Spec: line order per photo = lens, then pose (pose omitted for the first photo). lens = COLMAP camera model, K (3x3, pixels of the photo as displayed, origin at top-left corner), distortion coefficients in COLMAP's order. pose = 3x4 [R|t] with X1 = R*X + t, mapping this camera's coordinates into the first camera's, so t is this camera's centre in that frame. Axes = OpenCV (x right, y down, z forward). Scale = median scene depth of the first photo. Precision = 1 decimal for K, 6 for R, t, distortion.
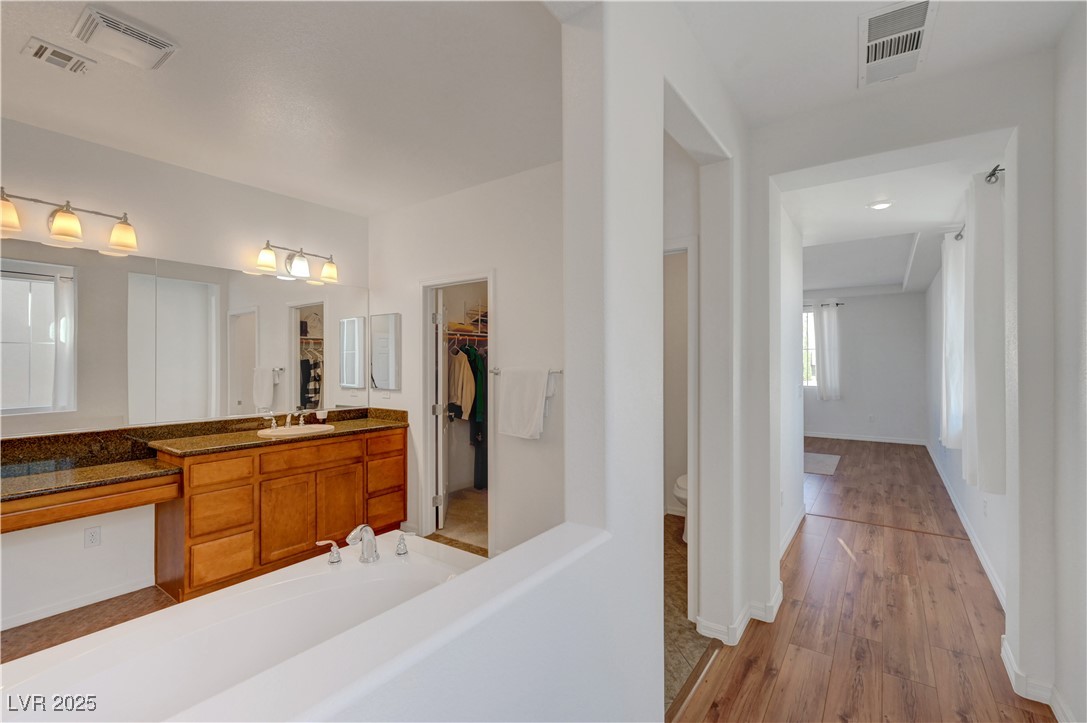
lens RADIAL K [[476.8, 0, 551.2], [0, 476.8, 360.8], [0, 0, 1]] dist [0.001177, -0.000069]
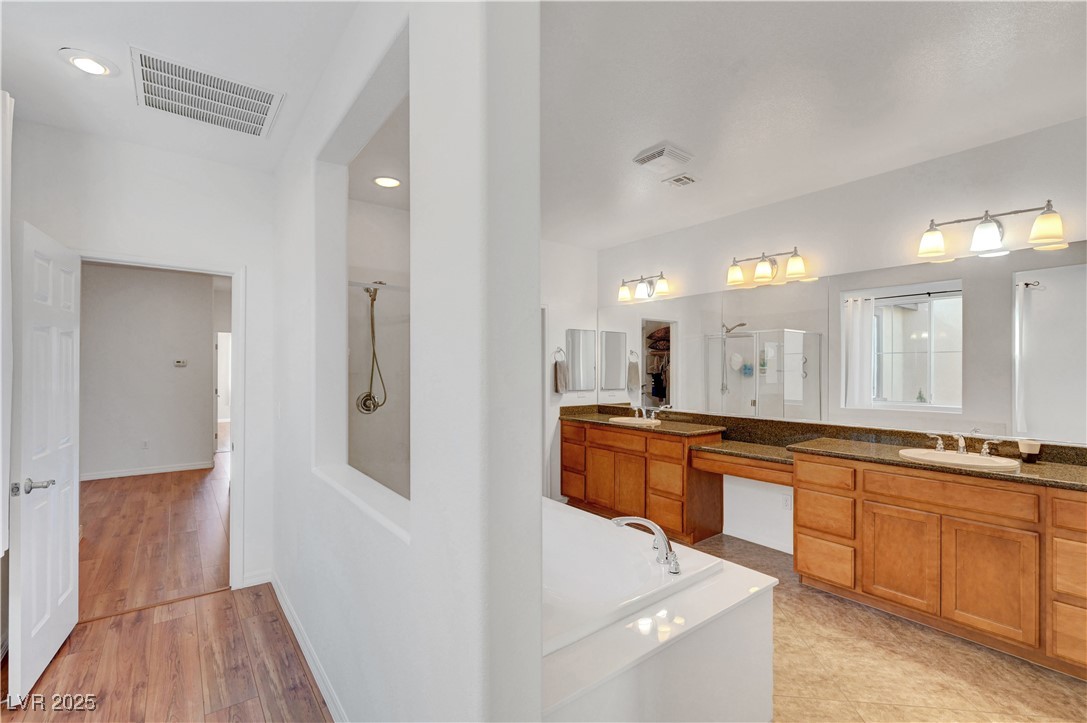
lens RADIAL K [[476.8, 0, 542.0], [0, 476.8, 368.7], [0, 0, 1]] dist [0.001177, -0.000069]
pose [[-0.300125, 0.001449, -0.953899, 0.389341], [0.001310, 0.999999, 0.001107, 0.002199], [0.953899, -0.000917, -0.300127, 0.607146]]
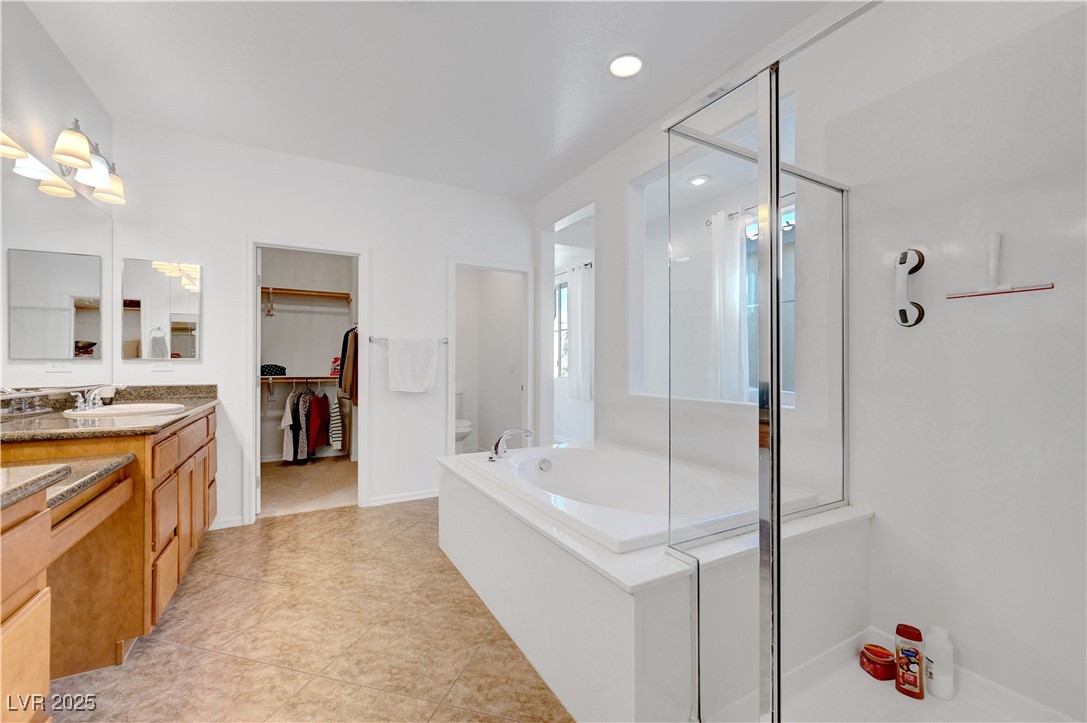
lens RADIAL K [[444.2, 0, 549.3], [0, 444.2, 362.7], [0, 0, 1]] dist [0.000006, 0.000273]
pose [[0.430462, 0.003972, 0.902600, -0.860041], [-0.002192, 0.999992, -0.003355, 0.078278], [-0.902606, -0.000534, 0.430467, 0.166952]]
